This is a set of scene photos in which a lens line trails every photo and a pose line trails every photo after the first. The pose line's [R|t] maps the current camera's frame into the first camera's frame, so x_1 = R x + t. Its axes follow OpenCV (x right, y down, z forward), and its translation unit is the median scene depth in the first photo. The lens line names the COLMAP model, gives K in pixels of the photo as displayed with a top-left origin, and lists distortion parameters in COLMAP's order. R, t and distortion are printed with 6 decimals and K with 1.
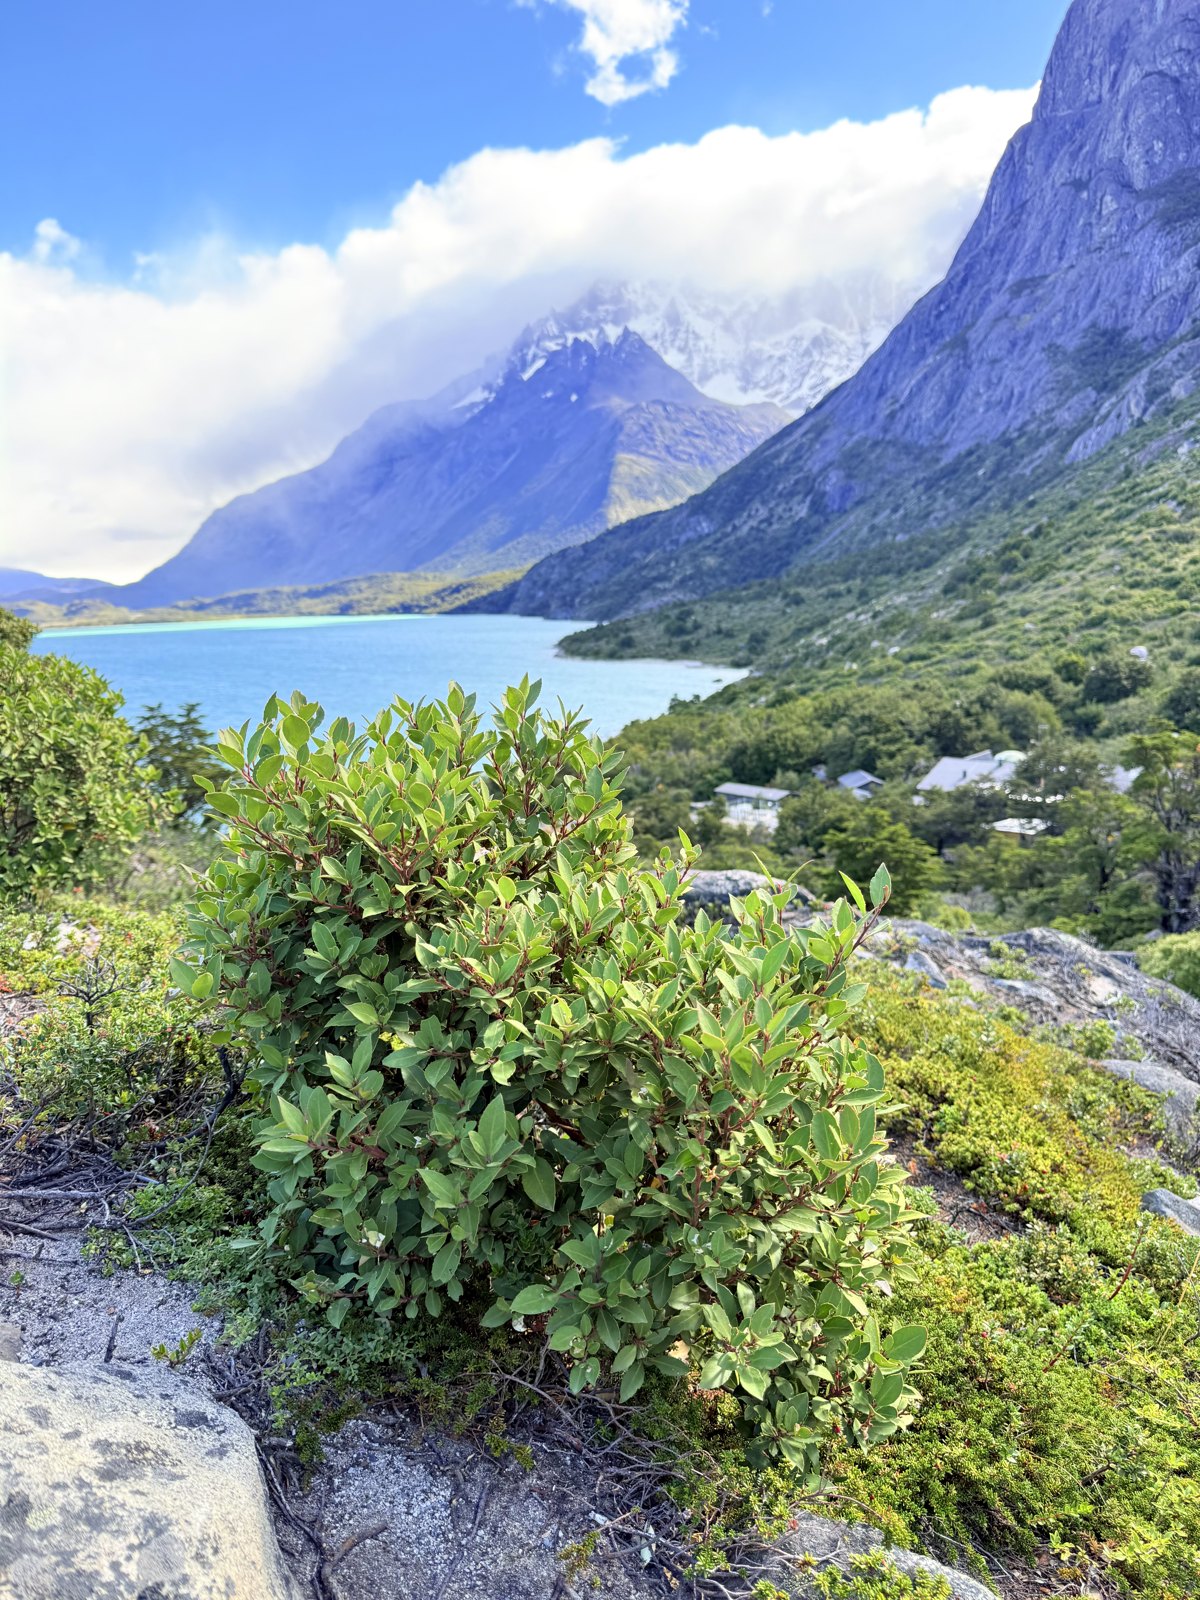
lens RADIAL K [[1080.8, 0, 596.3], [0, 1080.8, 820.6], [0, 0, 1]] dist [0.074330, -0.094295]
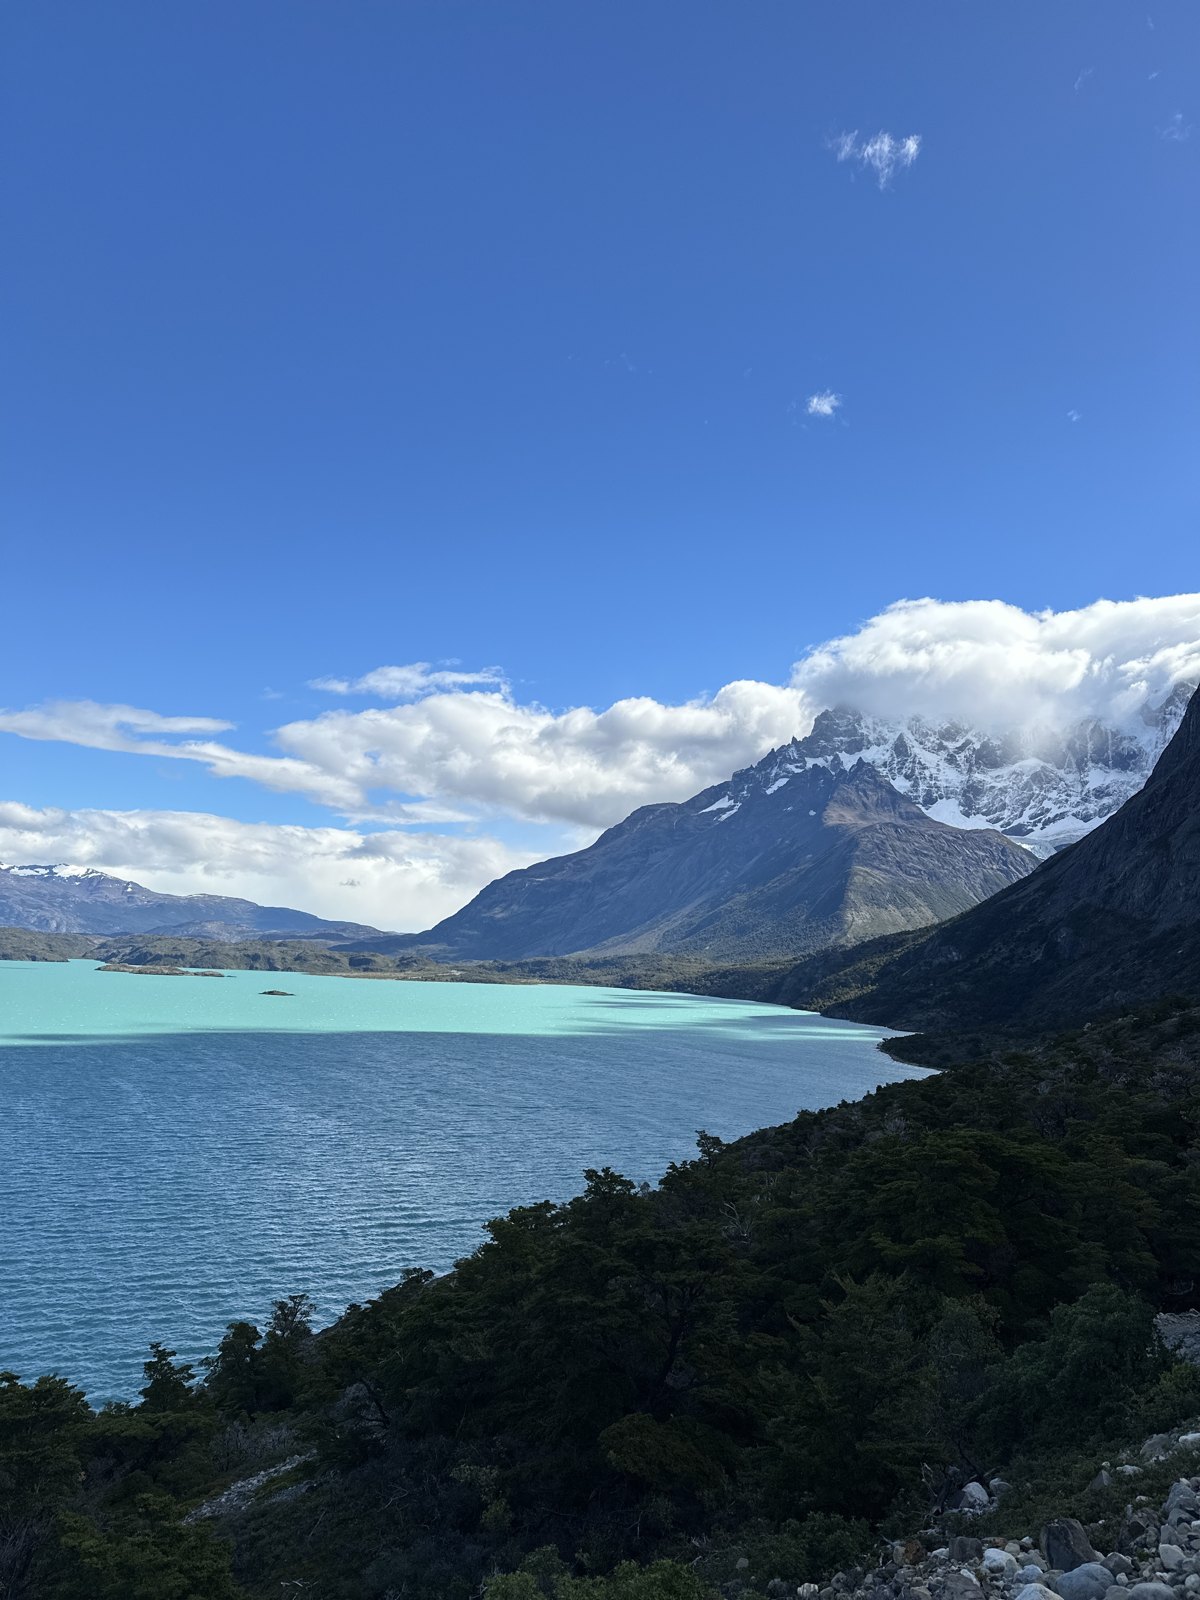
lens RADIAL K [[1080.8, 0, 596.3], [0, 1080.8, 820.6], [0, 0, 1]] dist [0.074330, -0.094295]
pose [[0.979478, 0.065159, -0.190730, -0.040690], [-0.124532, 0.939711, -0.318489, 0.020921], [0.158479, 0.335705, 0.928540, -0.157946]]
